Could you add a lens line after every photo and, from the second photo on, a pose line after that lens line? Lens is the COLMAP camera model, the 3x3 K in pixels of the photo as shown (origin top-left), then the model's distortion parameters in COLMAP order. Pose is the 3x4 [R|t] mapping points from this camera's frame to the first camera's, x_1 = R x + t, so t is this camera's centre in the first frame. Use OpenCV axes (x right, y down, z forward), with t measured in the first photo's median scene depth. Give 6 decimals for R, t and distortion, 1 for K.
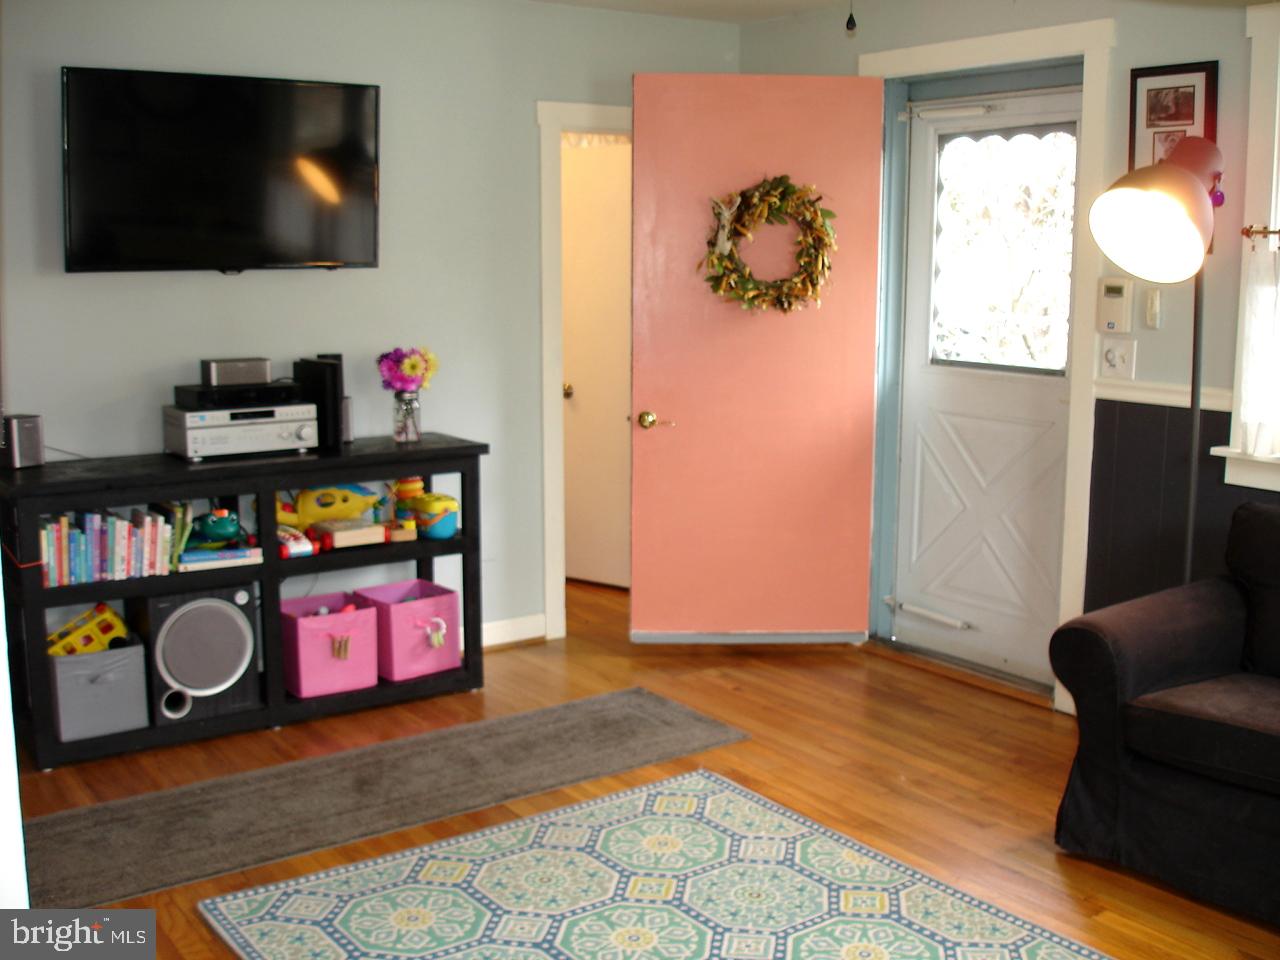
lens RADIAL K [[1423.1, 0, 643.5], [0, 1423.1, 475.8], [0, 0, 1]] dist [-0.108490, 0.000000]
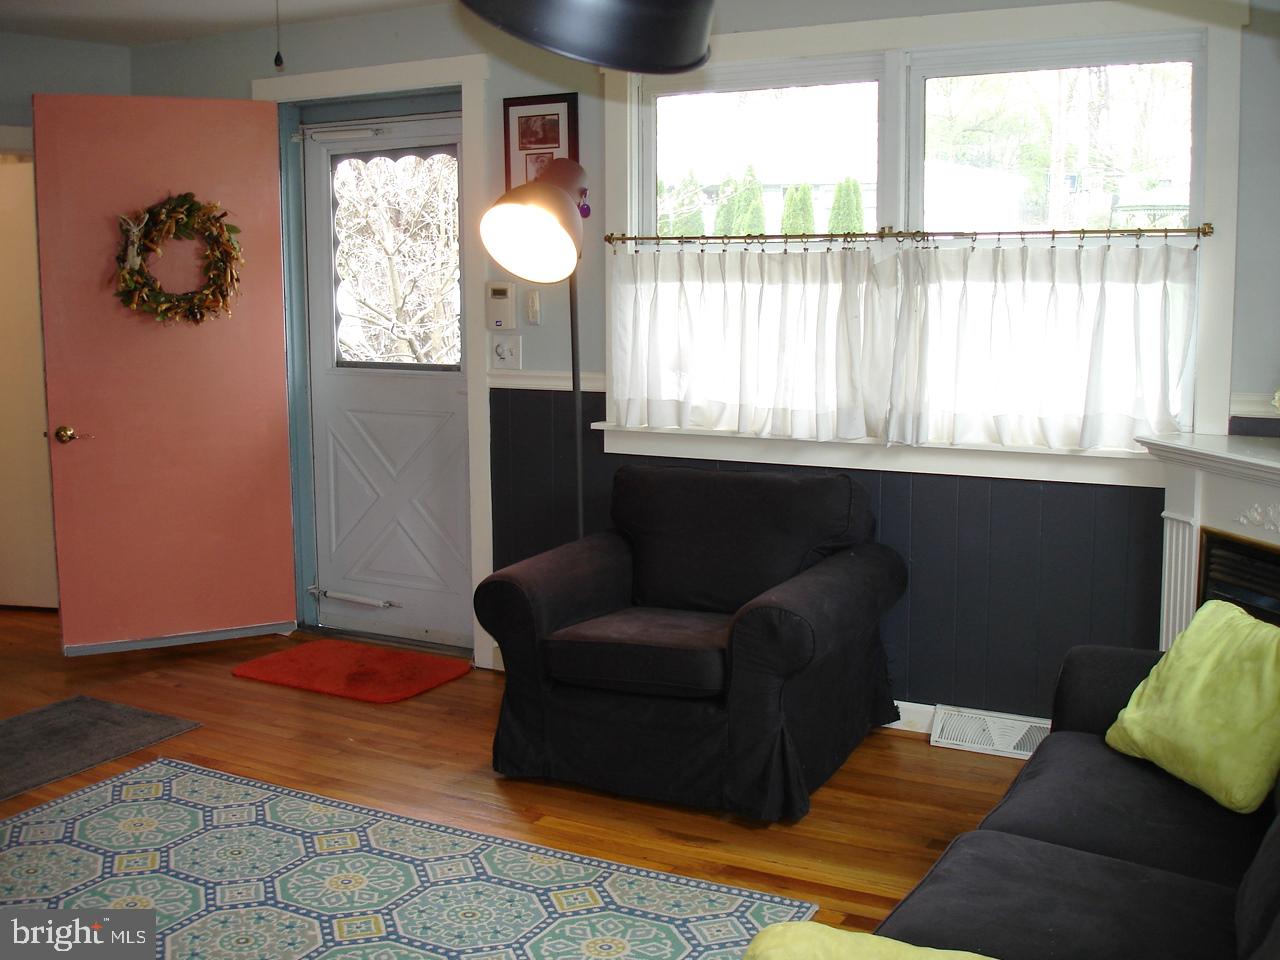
lens RADIAL K [[1423.1, 0, 652.5], [0, 1423.1, 479.6], [0, 0, 1]] dist [-0.108490, 0.000000]
pose [[0.902299, -0.070706, 0.425272, -0.056142], [0.075111, 0.997154, 0.006425, 0.022527], [-0.424516, 0.026146, 0.905043, -0.097009]]
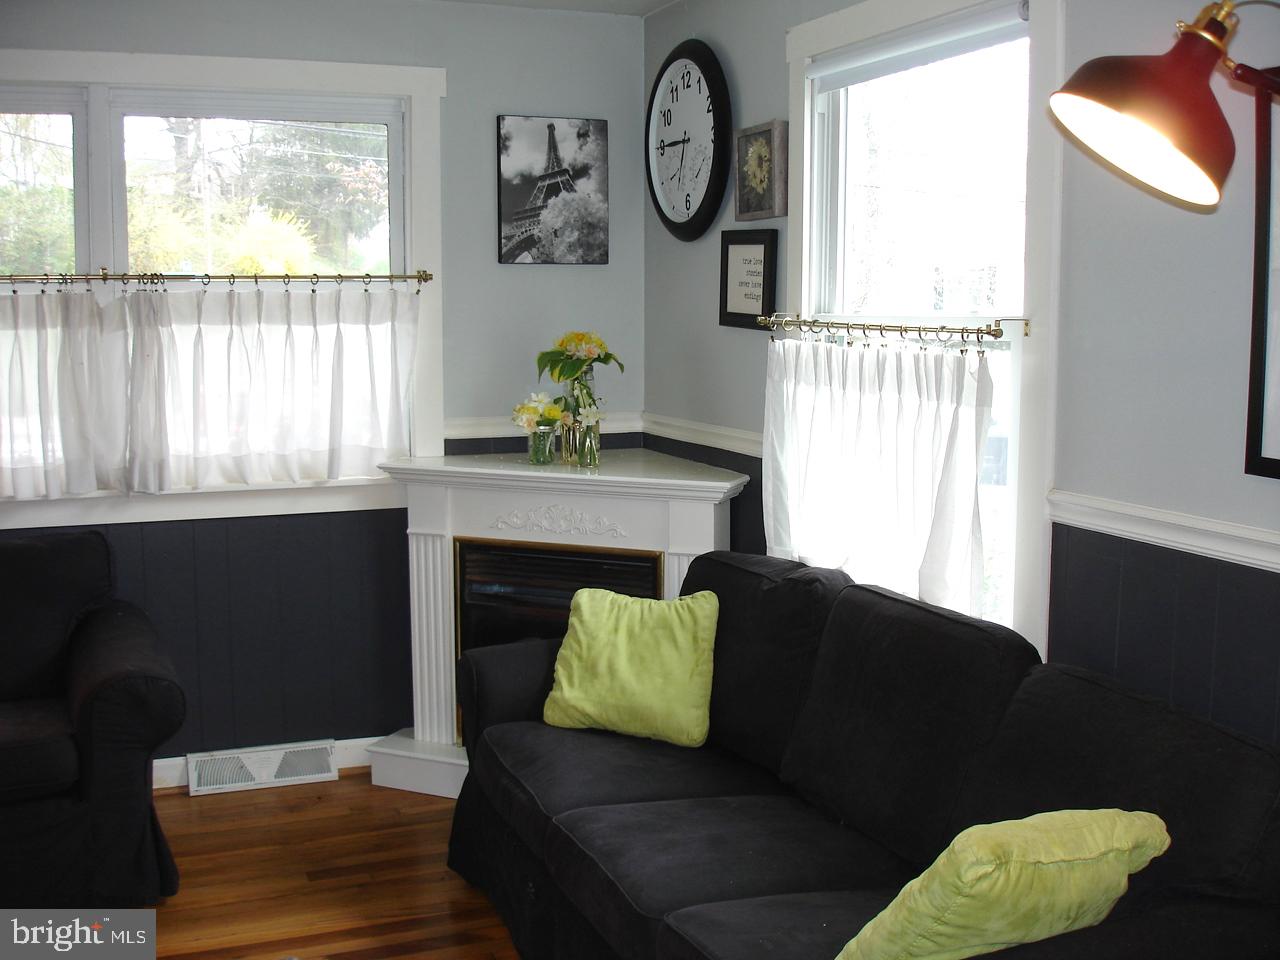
lens RADIAL K [[1423.1, 0, 638.1], [0, 1423.1, 476.1], [0, 0, 1]] dist [-0.108490, 0.000000]
pose [[0.217822, -0.116944, 0.968957, -0.326662], [0.146844, 0.985421, 0.085920, -0.027886], [-0.964878, 0.123571, 0.231819, 0.188985]]
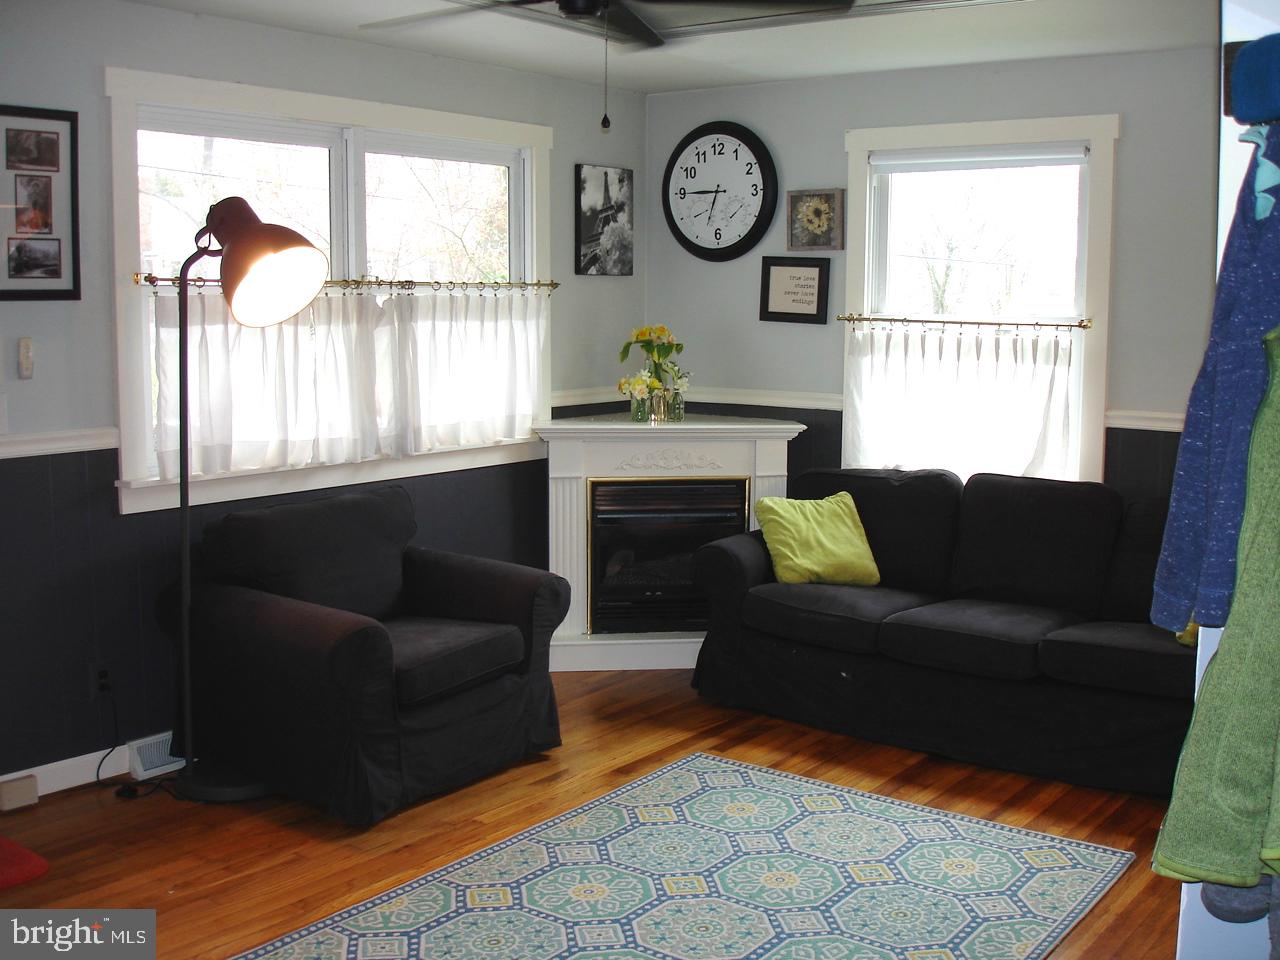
lens RADIAL K [[1423.1, 0, 638.6], [0, 1423.1, 484.3], [0, 0, 1]] dist [-0.108490, 0.000000]
pose [[-0.310333, -0.127757, 0.942004, -0.693172], [0.137680, 0.974440, 0.177514, -0.149902], [-0.940605, 0.184784, -0.284812, 0.912846]]
